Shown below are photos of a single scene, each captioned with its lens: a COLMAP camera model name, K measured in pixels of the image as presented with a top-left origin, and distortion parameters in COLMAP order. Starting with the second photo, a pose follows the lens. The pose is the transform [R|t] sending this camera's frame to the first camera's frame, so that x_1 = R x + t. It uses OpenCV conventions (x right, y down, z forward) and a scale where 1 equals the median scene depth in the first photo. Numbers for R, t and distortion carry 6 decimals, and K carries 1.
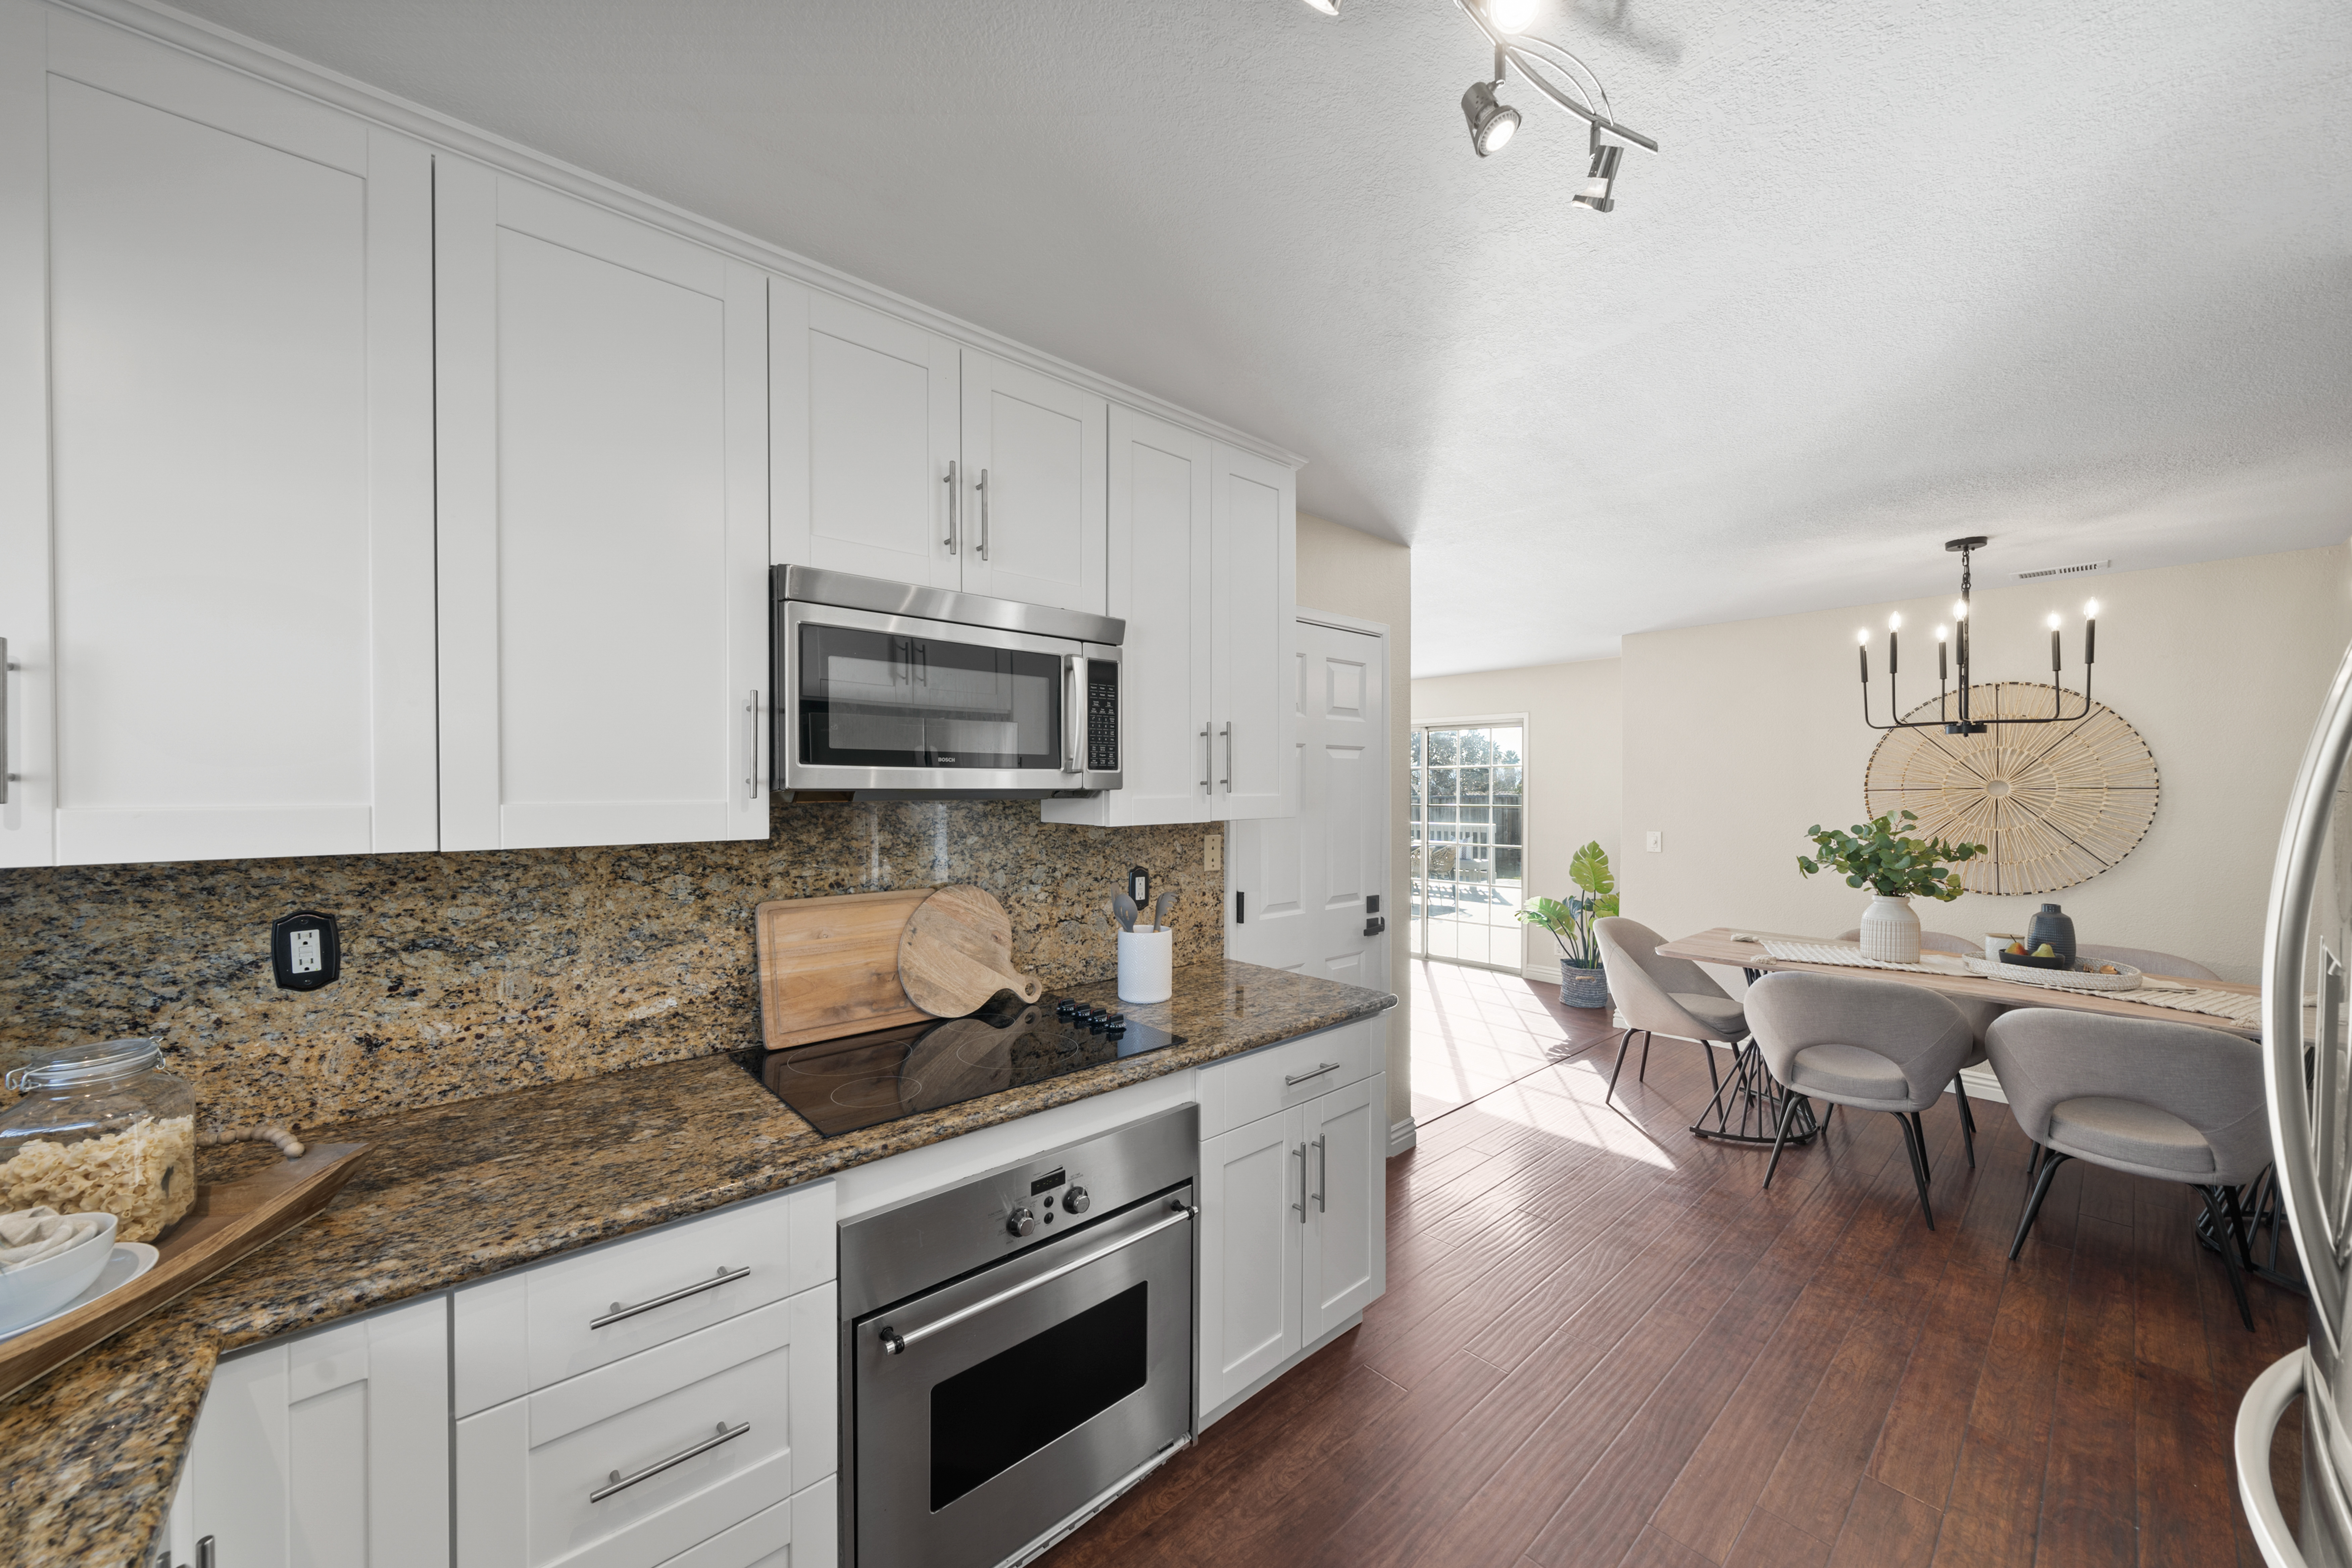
lens RADIAL K [[903.2, 0, 1174.1], [0, 903.2, 797.7], [0, 0, 1]] dist [0.000397, 0.000020]
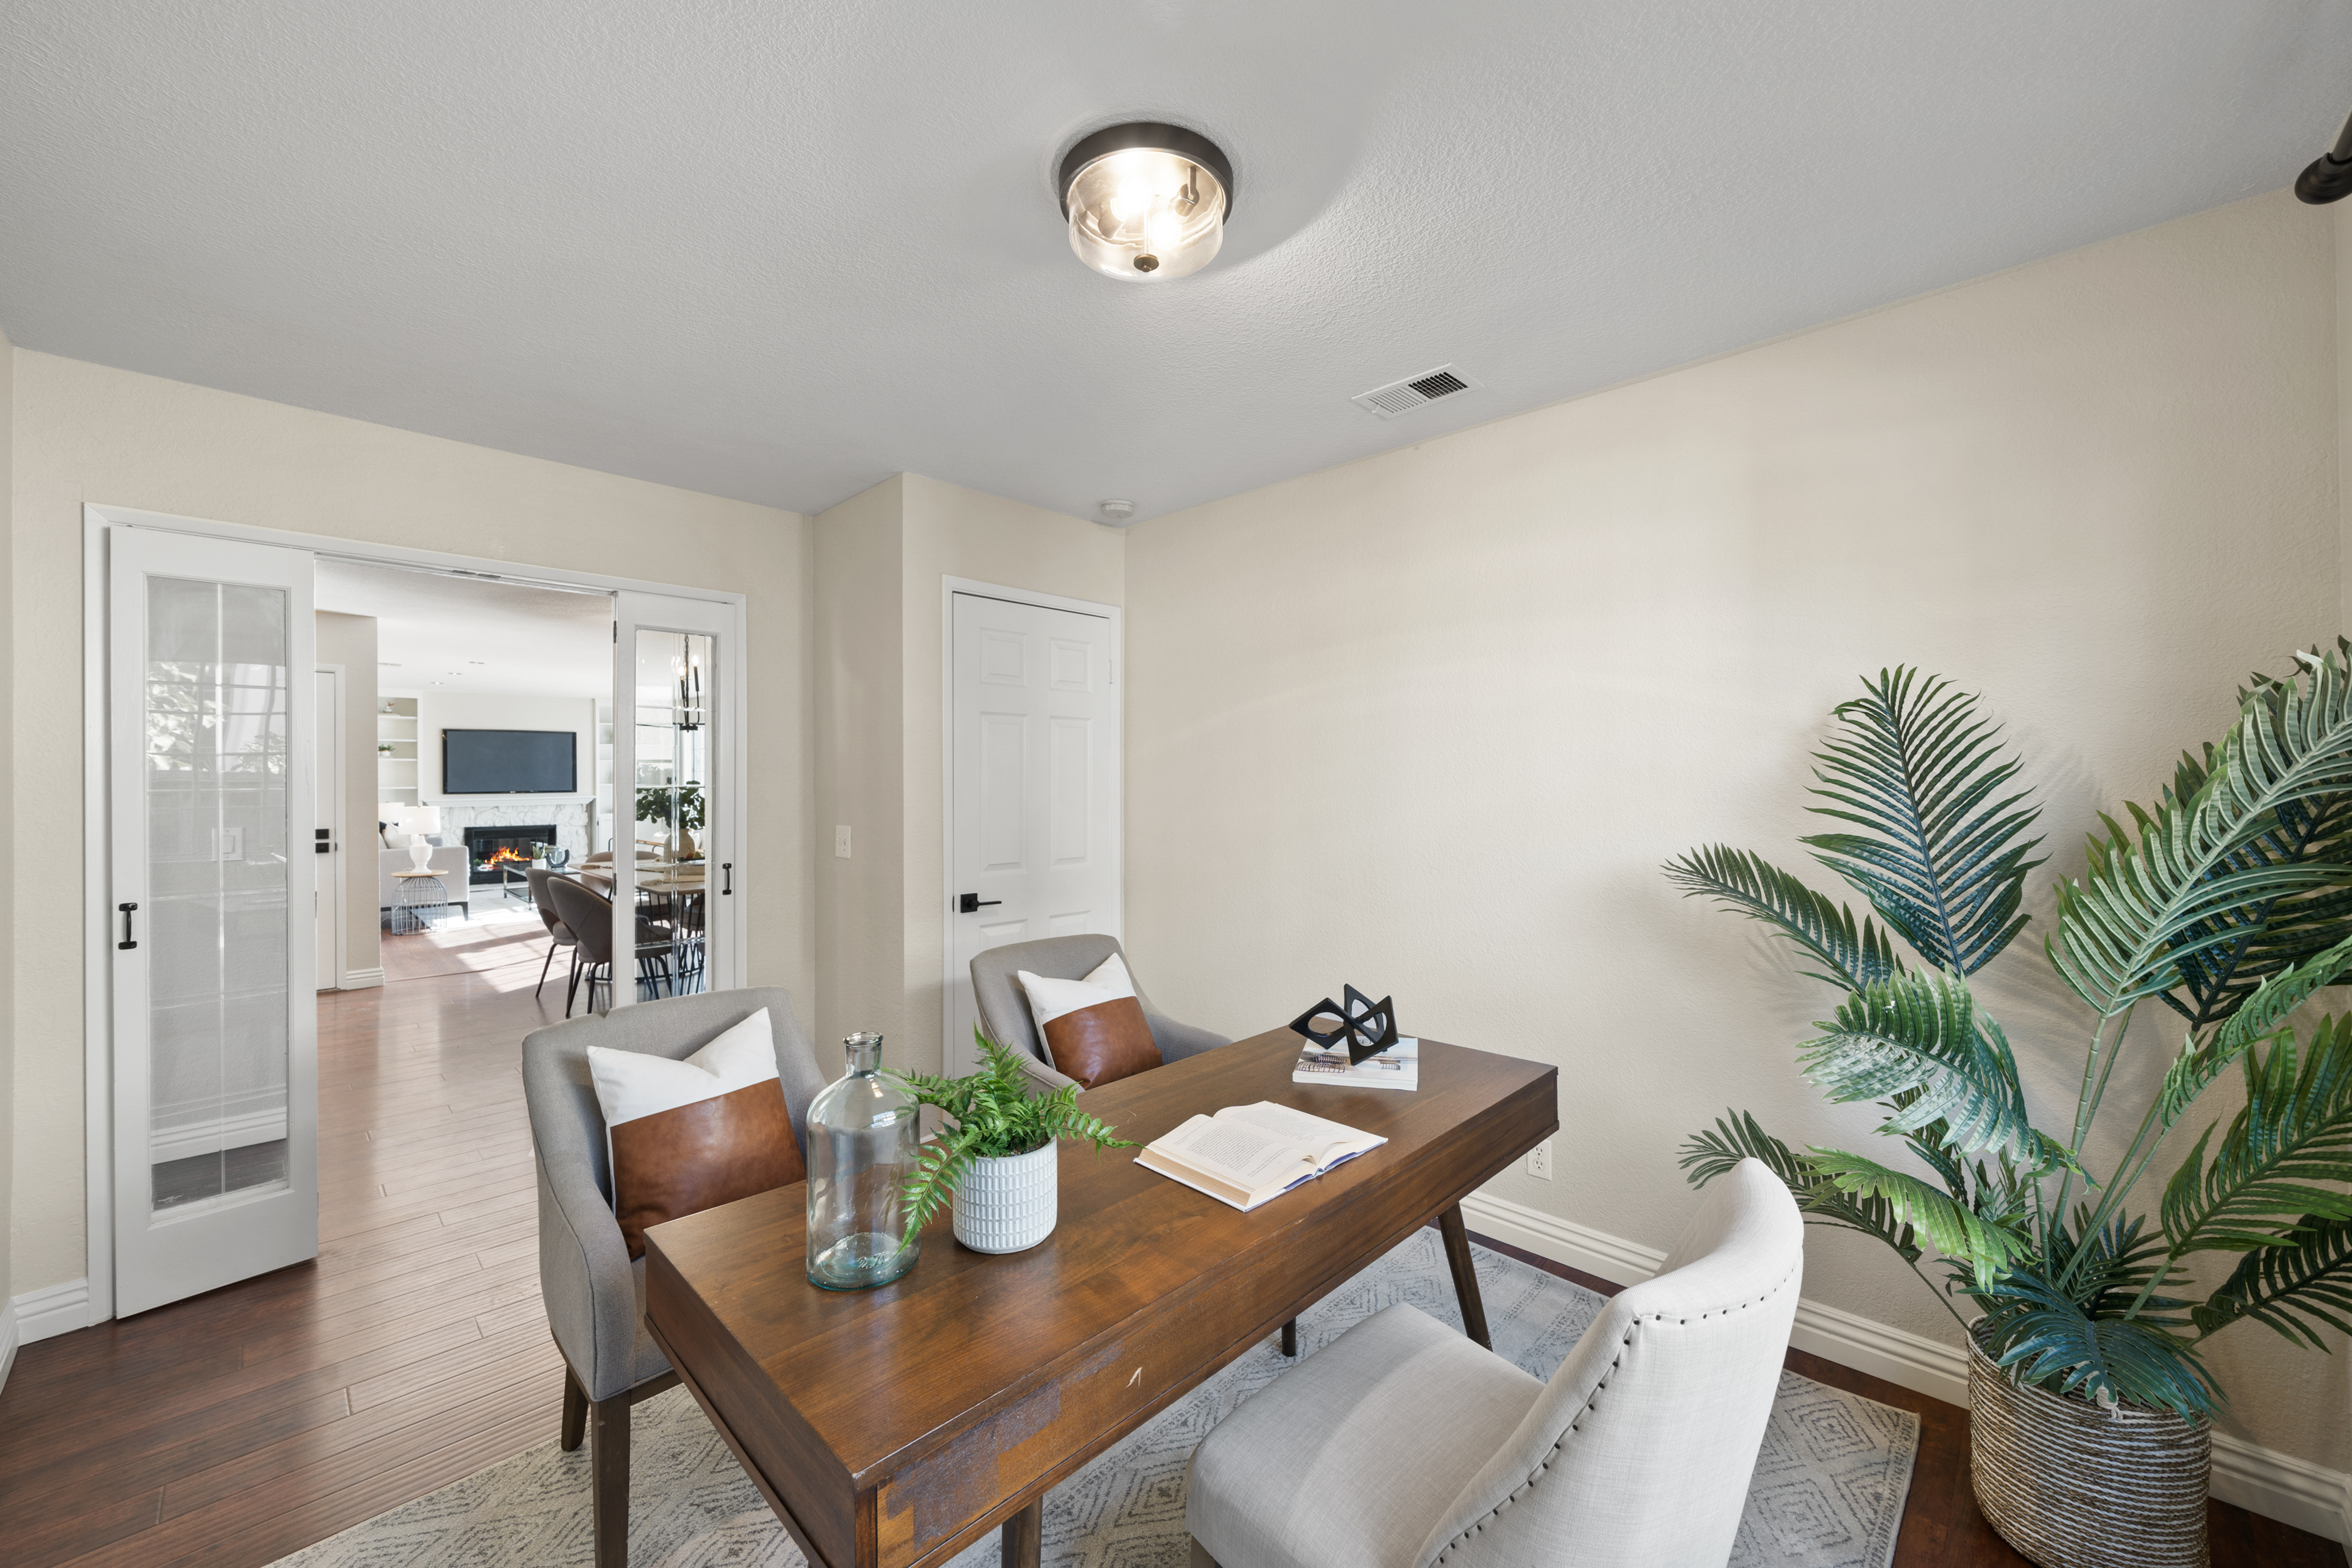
lens RADIAL K [[903.2, 0, 1162.5], [0, 903.2, 772.7], [0, 0, 1]] dist [0.000397, 0.000020]
pose [[0.999101, -0.004534, 0.042142, 1.643755], [0.005278, 0.999832, -0.017555, 0.041780], [-0.042055, 0.017761, 0.998957, -0.709236]]
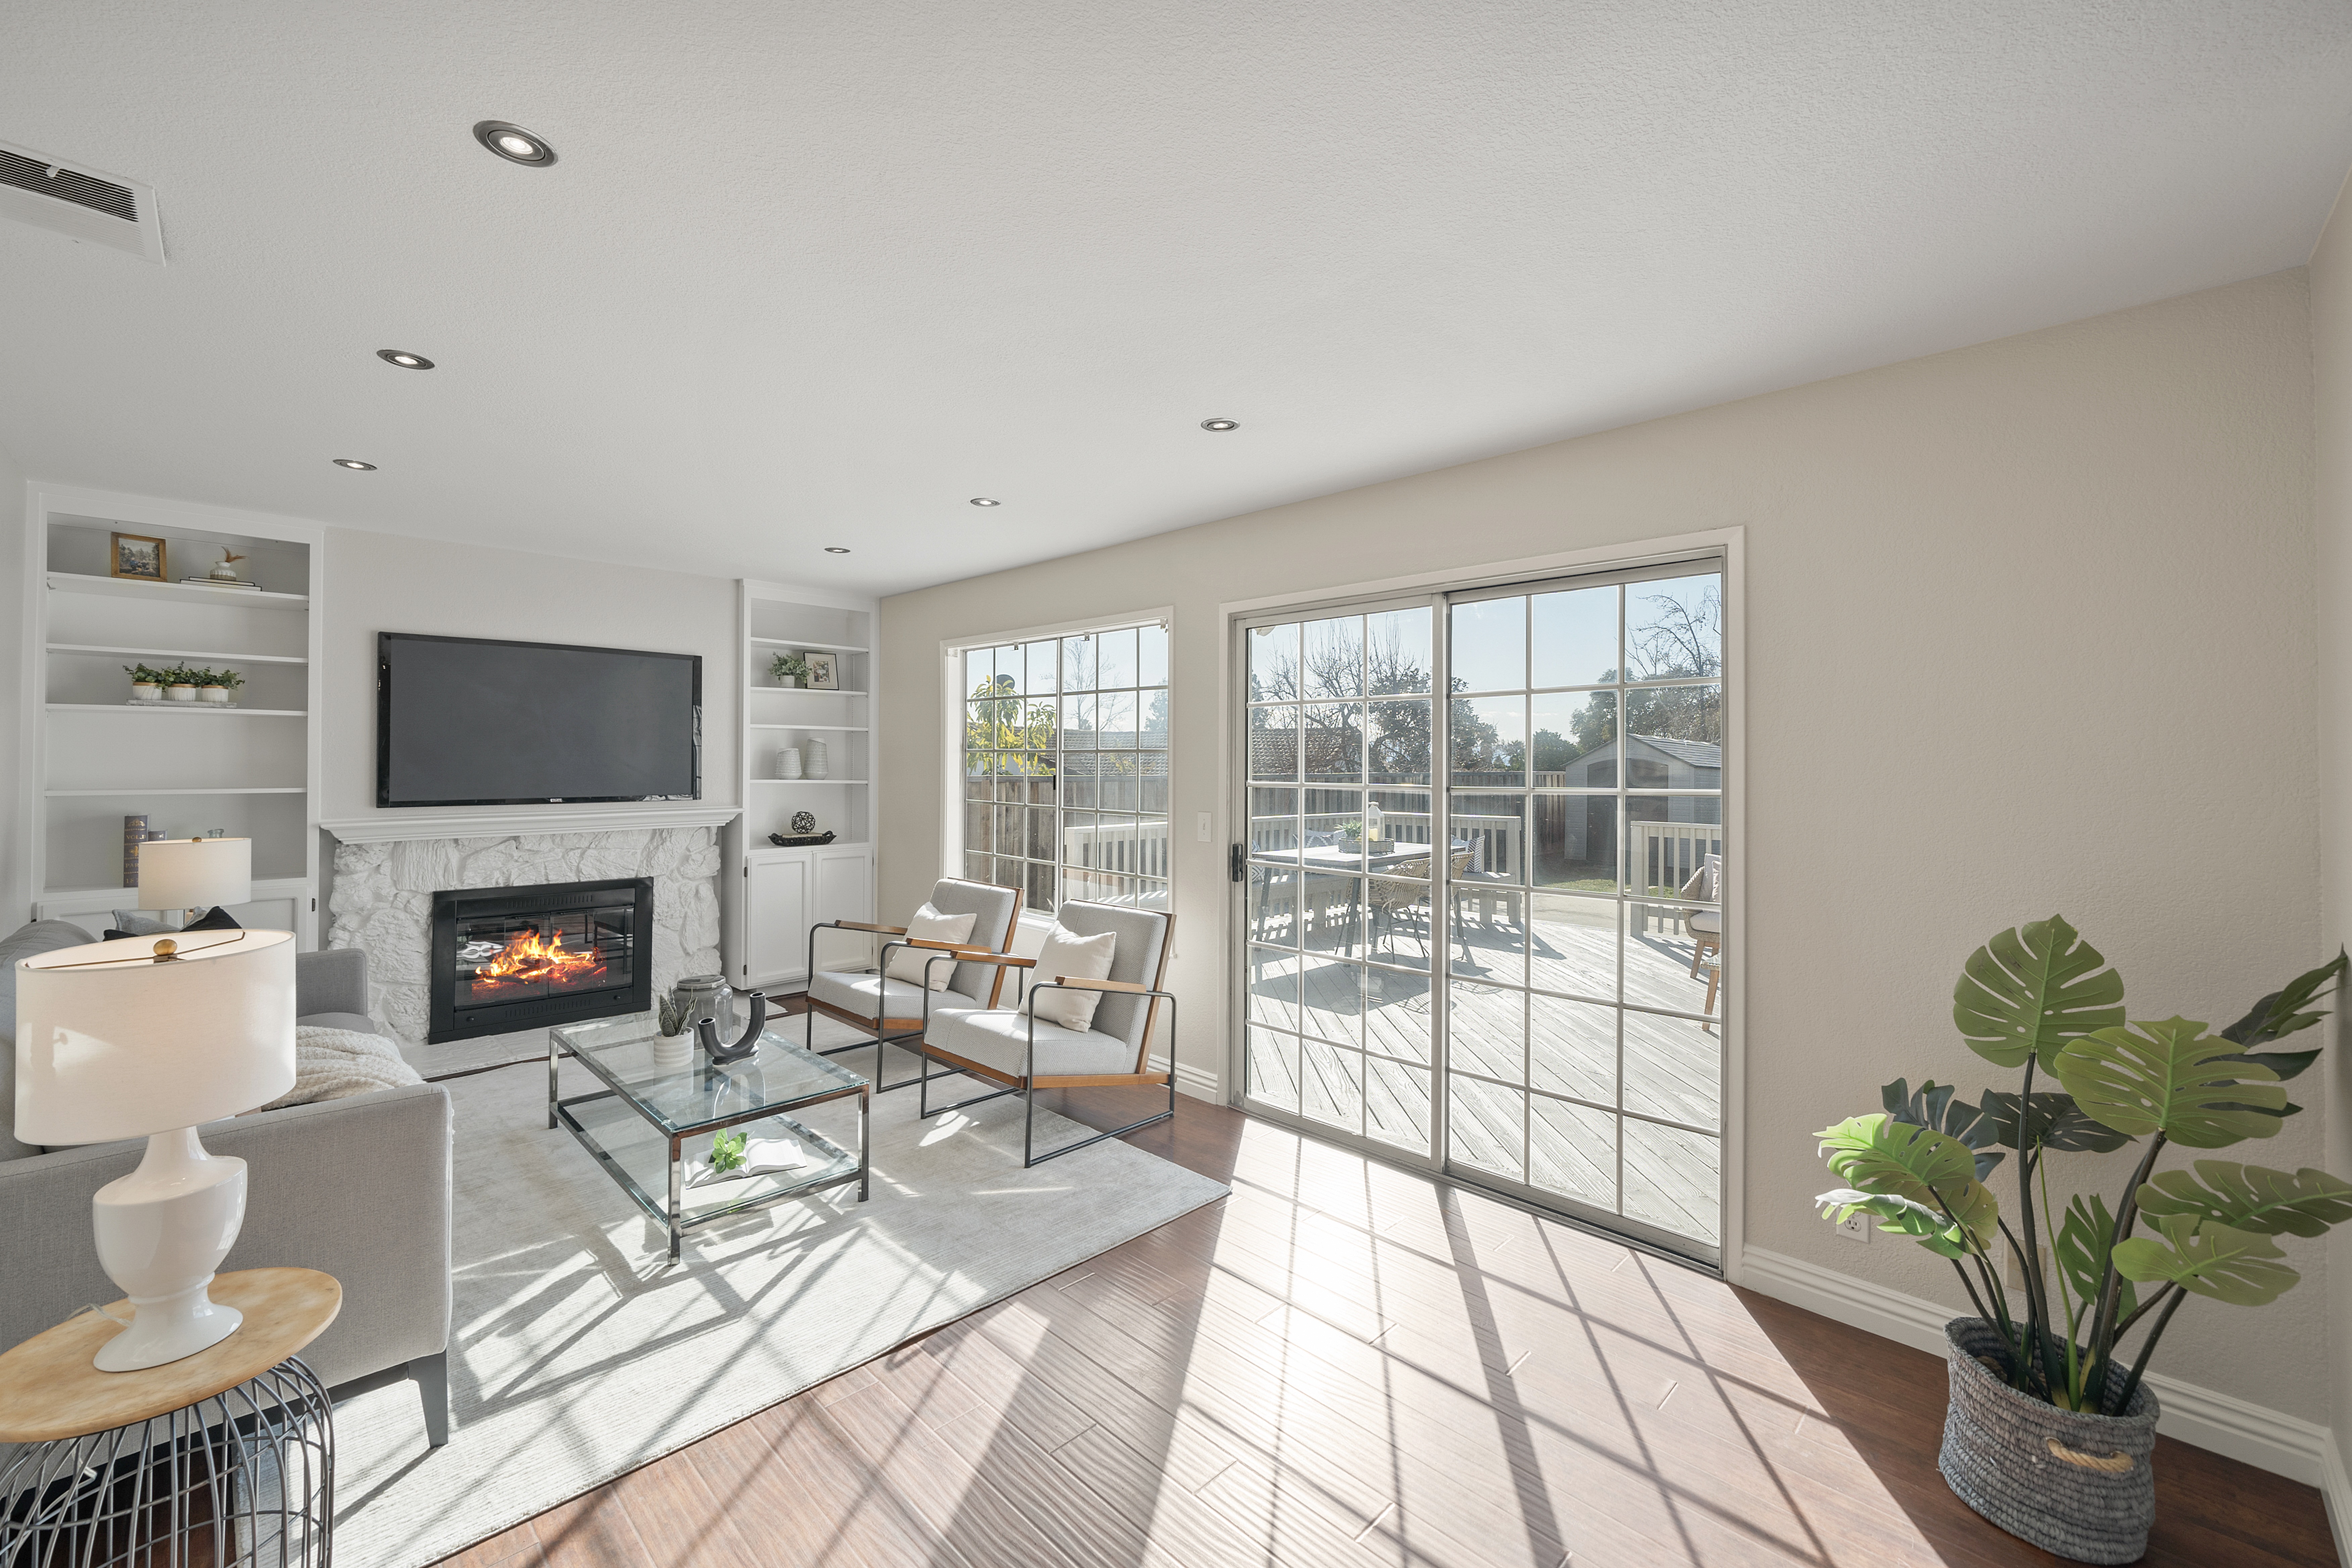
lens RADIAL K [[954.5, 0, 1160.4], [0, 954.5, 745.8], [0, 0, 1]] dist [0.001796, -0.000333]
pose [[0.999301, 0.002223, 0.037318, 0.286394], [-0.001073, 0.999525, -0.030788, 0.005998], [-0.037368, 0.030726, 0.998829, 1.199533]]
